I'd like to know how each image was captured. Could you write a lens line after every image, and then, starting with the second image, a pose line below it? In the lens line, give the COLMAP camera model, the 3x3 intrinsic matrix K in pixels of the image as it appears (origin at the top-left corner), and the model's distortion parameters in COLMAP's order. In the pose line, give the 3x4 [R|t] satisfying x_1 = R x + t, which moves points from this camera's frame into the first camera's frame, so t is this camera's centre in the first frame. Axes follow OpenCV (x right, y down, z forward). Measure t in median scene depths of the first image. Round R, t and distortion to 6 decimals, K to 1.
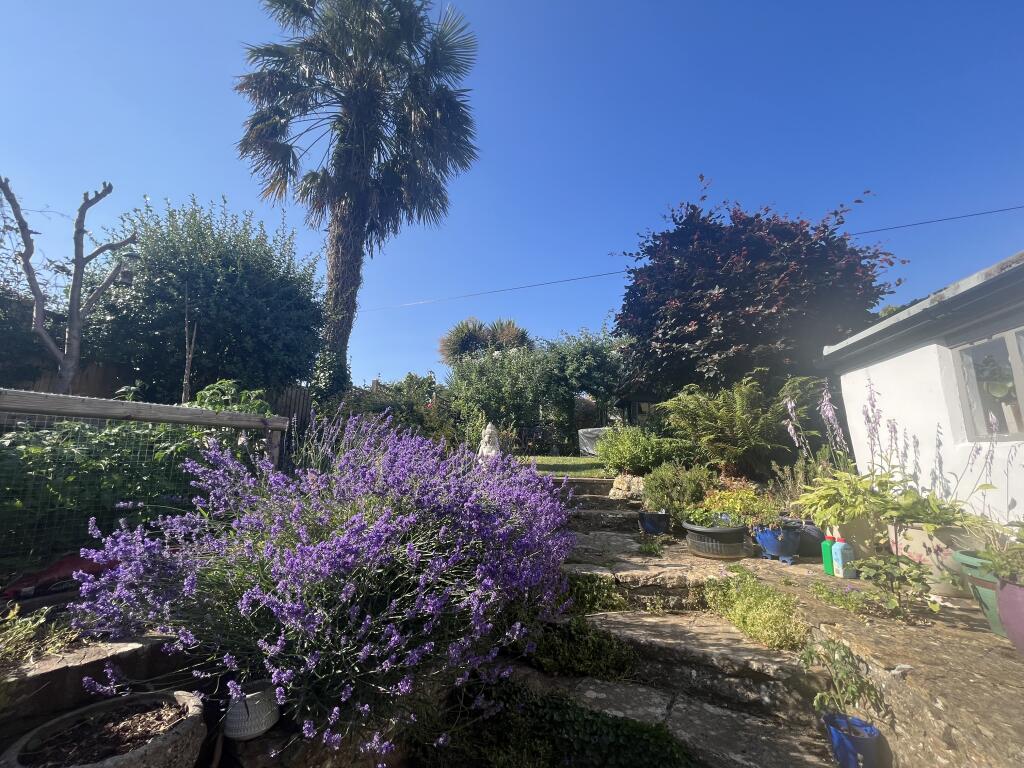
lens RADIAL K [[411.2, 0, 510.0], [0, 411.2, 384.8], [0, 0, 1]] dist [-0.025759, -0.000506]
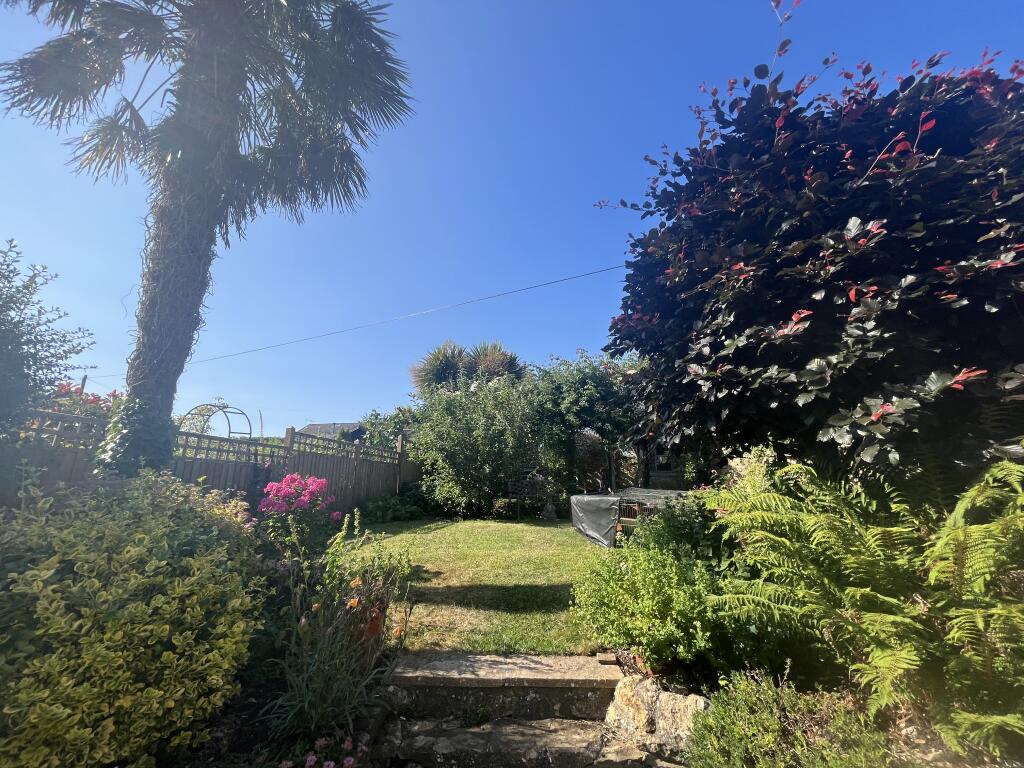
lens RADIAL K [[411.2, 0, 512.2], [0, 411.2, 381.0], [0, 0, 1]] dist [-0.025759, -0.000506]
pose [[0.999299, -0.027378, -0.025531, 0.073755], [0.025426, 0.996943, -0.073878, -0.026364], [0.027476, 0.073177, 0.996940, 0.246491]]
